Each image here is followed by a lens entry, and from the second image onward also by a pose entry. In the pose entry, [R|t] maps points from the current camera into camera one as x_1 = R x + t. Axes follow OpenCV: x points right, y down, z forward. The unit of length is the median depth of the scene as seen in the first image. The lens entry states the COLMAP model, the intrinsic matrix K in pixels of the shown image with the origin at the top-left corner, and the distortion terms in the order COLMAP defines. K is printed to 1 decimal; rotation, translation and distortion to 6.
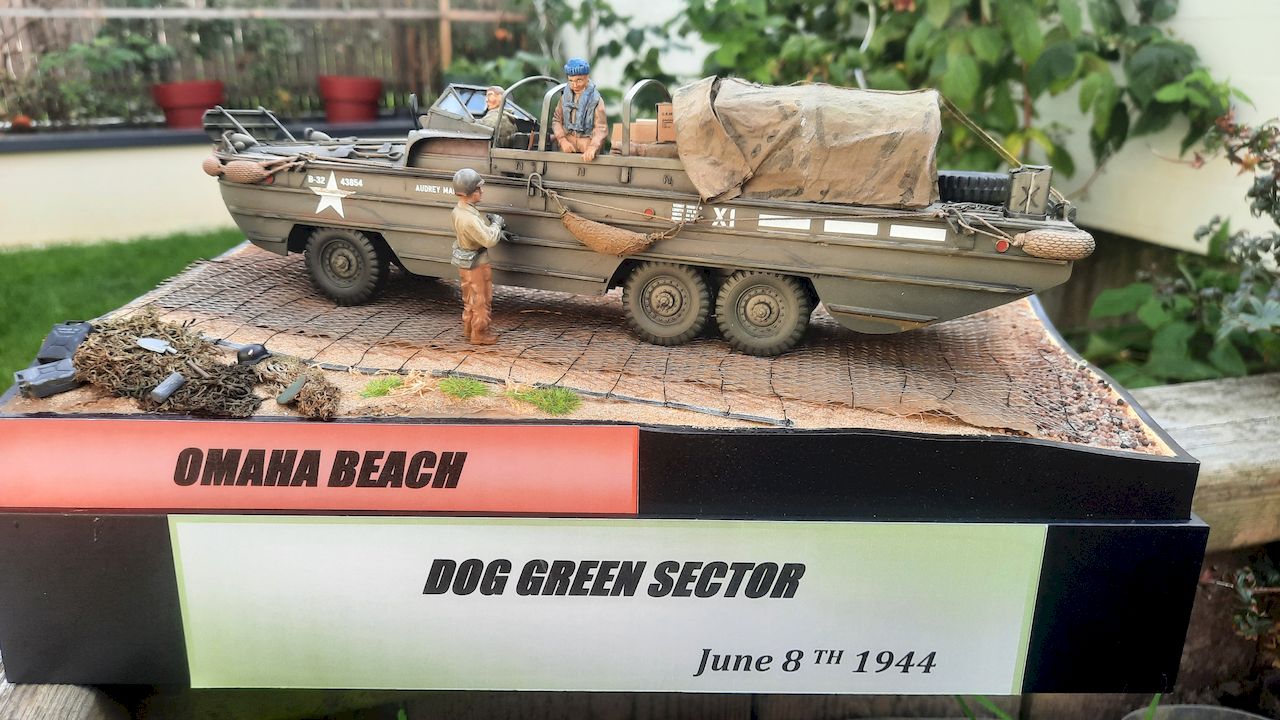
lens RADIAL K [[952.0, 0, 640.0], [0, 952.0, 360.0], [0, 0, 1]] dist [0.035561, -0.086203]
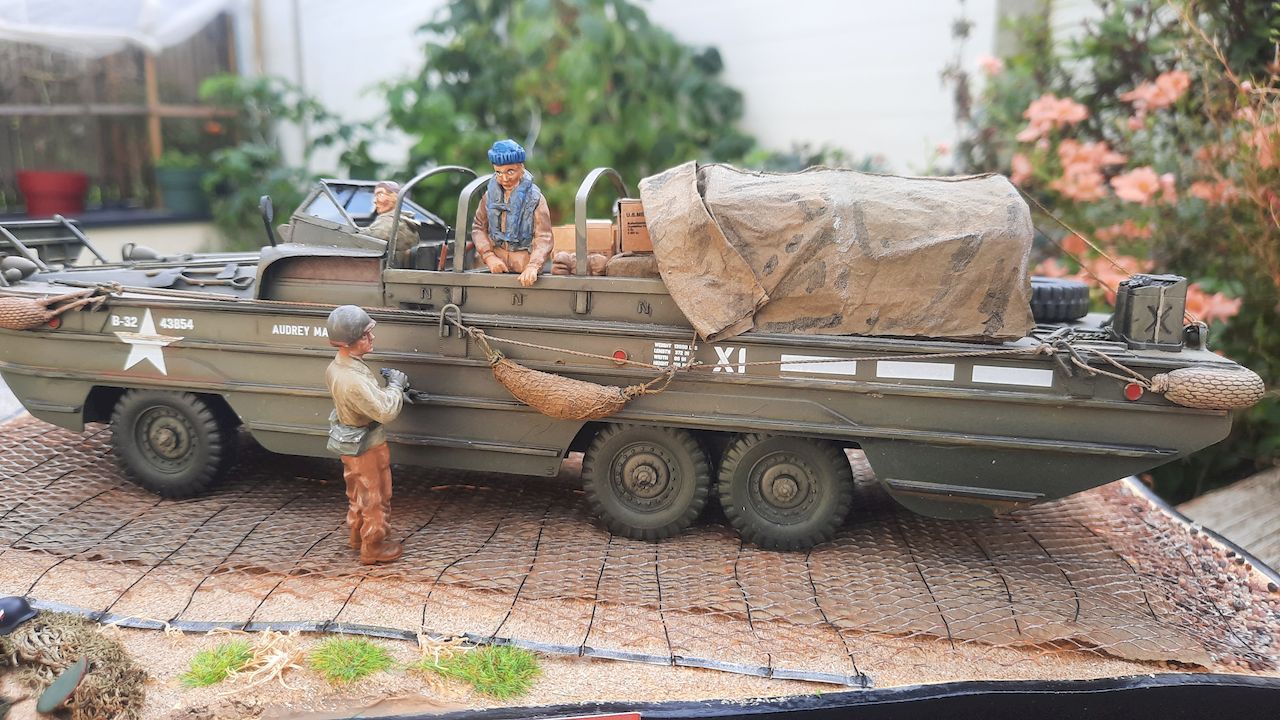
lens RADIAL K [[952.0, 0, 640.0], [0, 952.0, 360.0], [0, 0, 1]] dist [0.035561, -0.086203]
pose [[0.993201, -0.042397, 0.108419, -0.051913], [0.050969, 0.995684, -0.077560, -0.098485], [-0.104662, 0.082558, 0.991075, 0.315726]]
